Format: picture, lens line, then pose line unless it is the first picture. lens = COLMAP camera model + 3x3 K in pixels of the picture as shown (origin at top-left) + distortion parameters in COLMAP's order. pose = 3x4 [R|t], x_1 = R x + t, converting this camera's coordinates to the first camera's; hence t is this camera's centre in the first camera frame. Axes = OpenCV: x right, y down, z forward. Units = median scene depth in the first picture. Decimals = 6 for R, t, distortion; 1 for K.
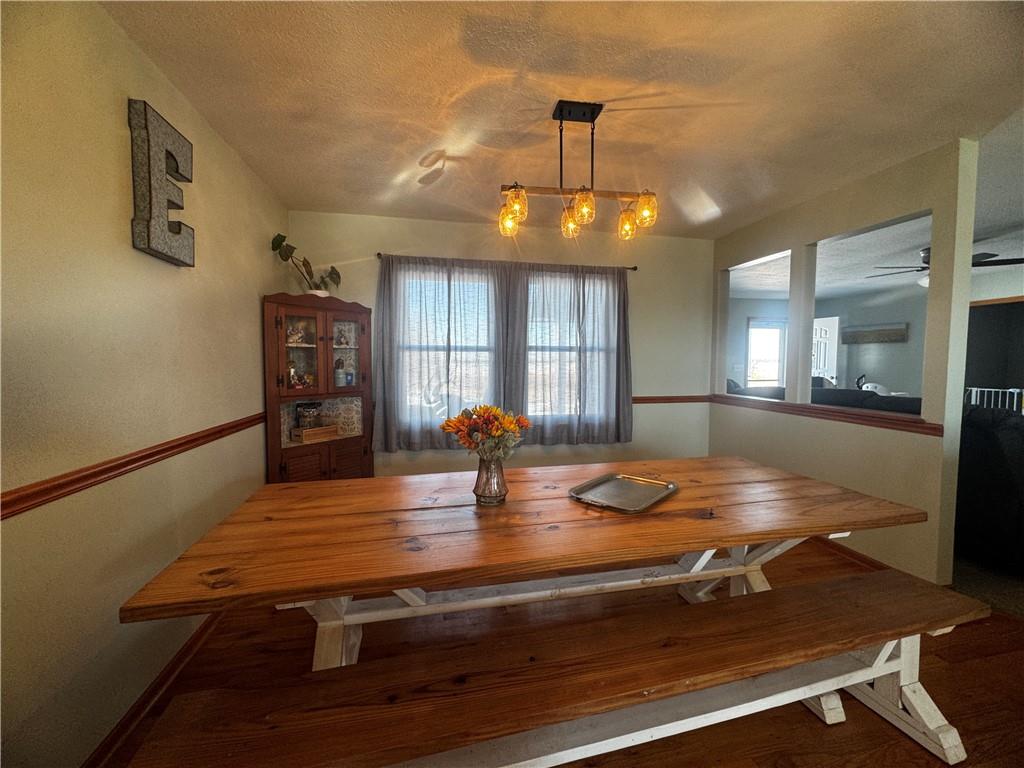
lens RADIAL K [[406.7, 0, 512.0], [0, 406.7, 385.3], [0, 0, 1]] dist [-0.002842, 0.000682]
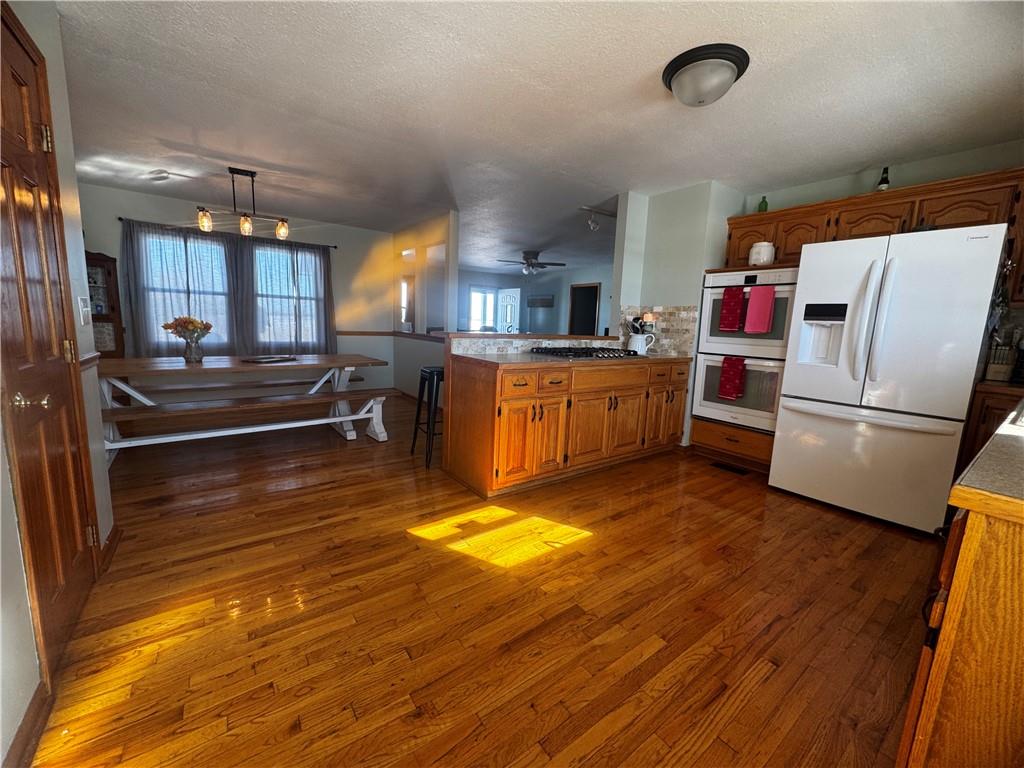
lens RADIAL K [[406.7, 0, 507.2], [0, 406.7, 384.6], [0, 0, 1]] dist [-0.002842, 0.000682]
pose [[0.913819, -0.027701, 0.405177, 0.287546], [-0.012928, 0.995181, 0.097196, 0.083436], [-0.405917, -0.094058, 0.909057, -0.803850]]
